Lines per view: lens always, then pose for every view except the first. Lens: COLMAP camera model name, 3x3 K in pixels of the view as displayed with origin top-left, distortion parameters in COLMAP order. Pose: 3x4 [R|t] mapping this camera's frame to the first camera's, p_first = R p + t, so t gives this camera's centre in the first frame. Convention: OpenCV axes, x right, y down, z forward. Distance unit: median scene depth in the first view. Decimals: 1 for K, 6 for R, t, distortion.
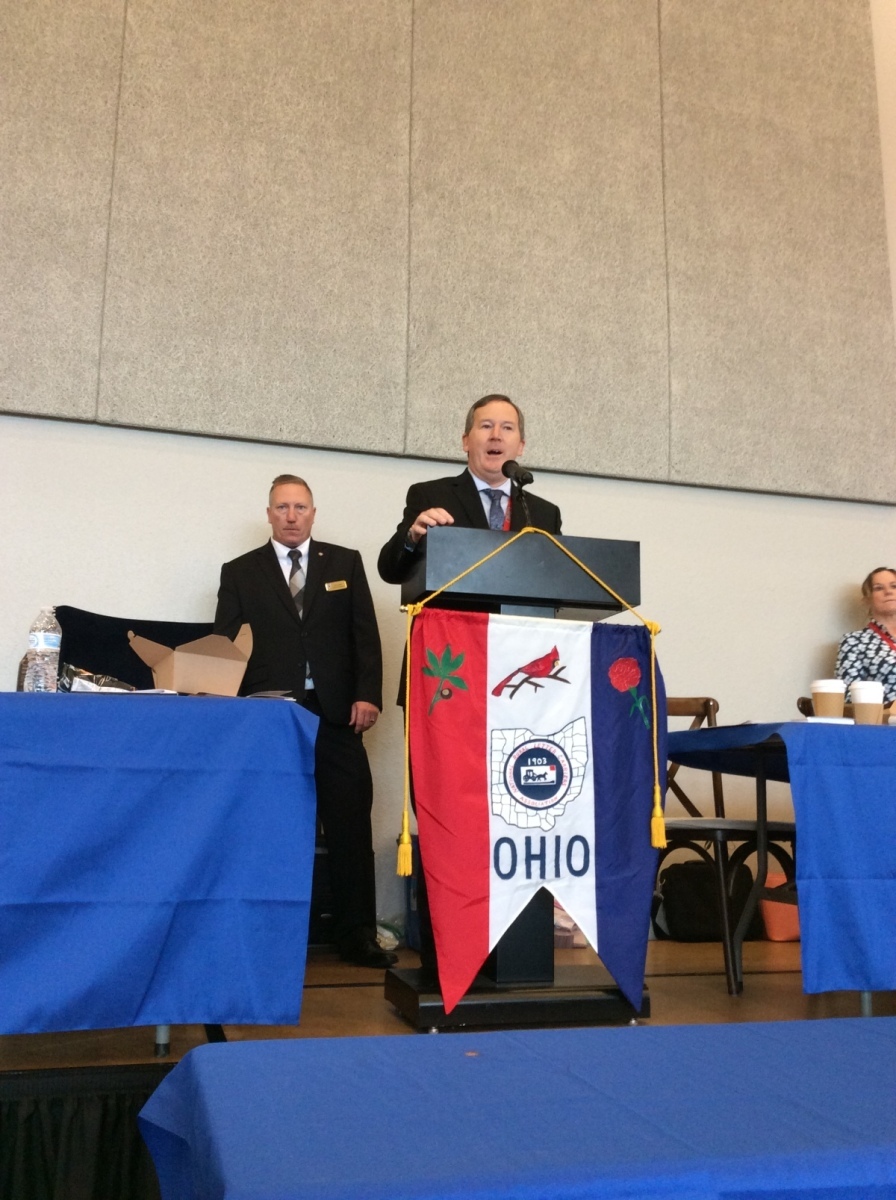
lens RADIAL K [[1077.6, 0, 459.9], [0, 1077.6, 602.0], [0, 0, 1]] dist [0.129836, -0.237586]
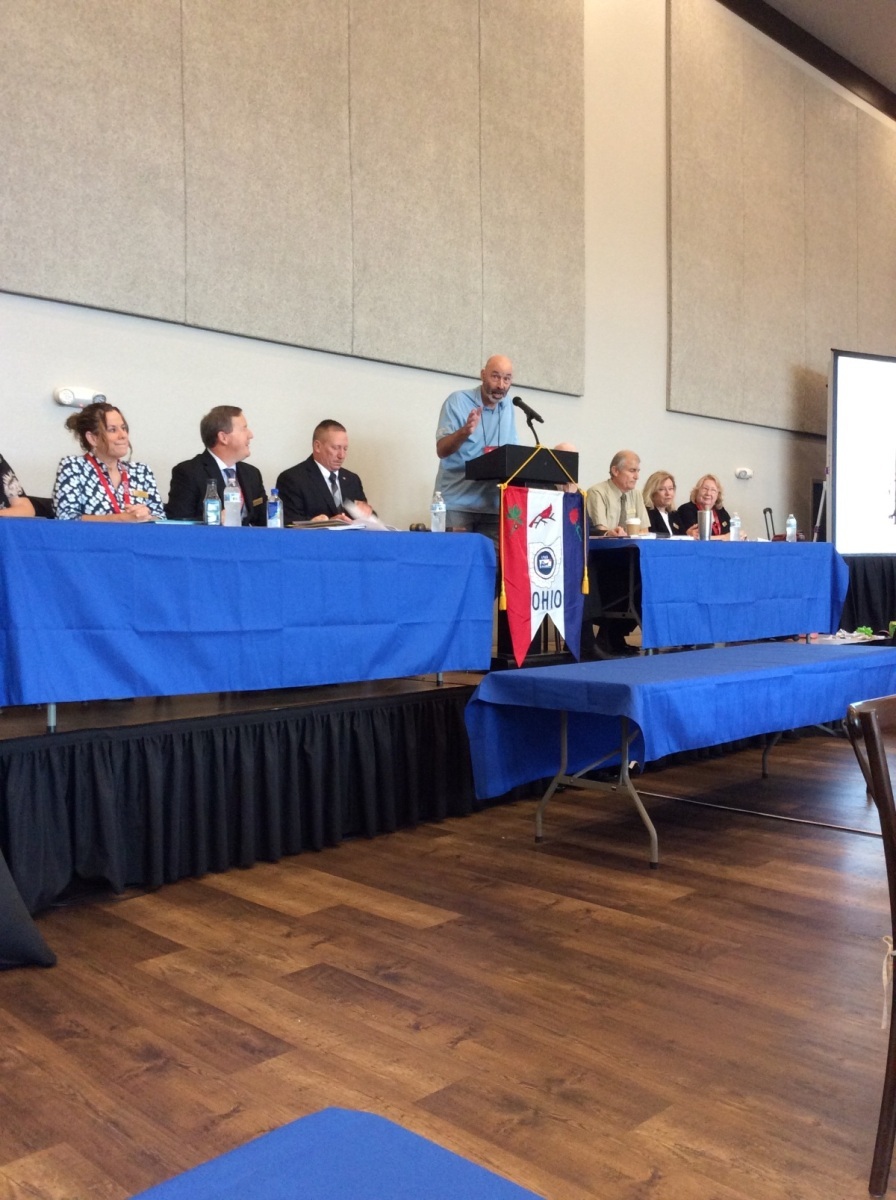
lens RADIAL K [[1077.6, 0, 459.9], [0, 1077.6, 602.0], [0, 0, 1]] dist [0.129836, -0.237586]
pose [[0.871833, -0.031795, 0.488771, -0.693774], [-0.073979, 0.977895, 0.195572, -0.106942], [-0.484185, -0.206664, 0.850209, -0.472335]]
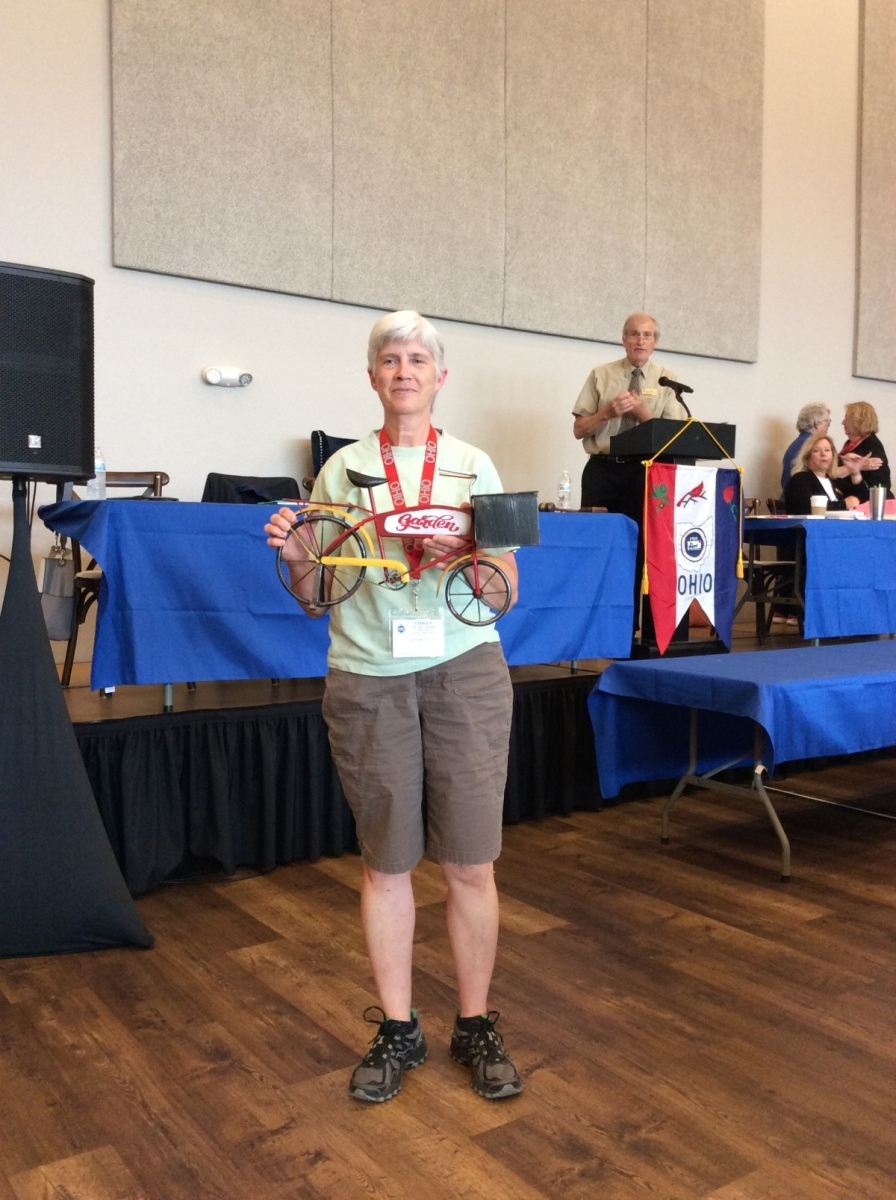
lens RADIAL K [[1077.6, 0, 459.9], [0, 1077.6, 602.0], [0, 0, 1]] dist [0.129836, -0.237586]
pose [[0.942854, -0.025985, 0.332191, -0.623746], [-0.055519, 0.970767, 0.233514, -0.114770], [-0.328548, -0.238613, 0.913849, -0.453658]]
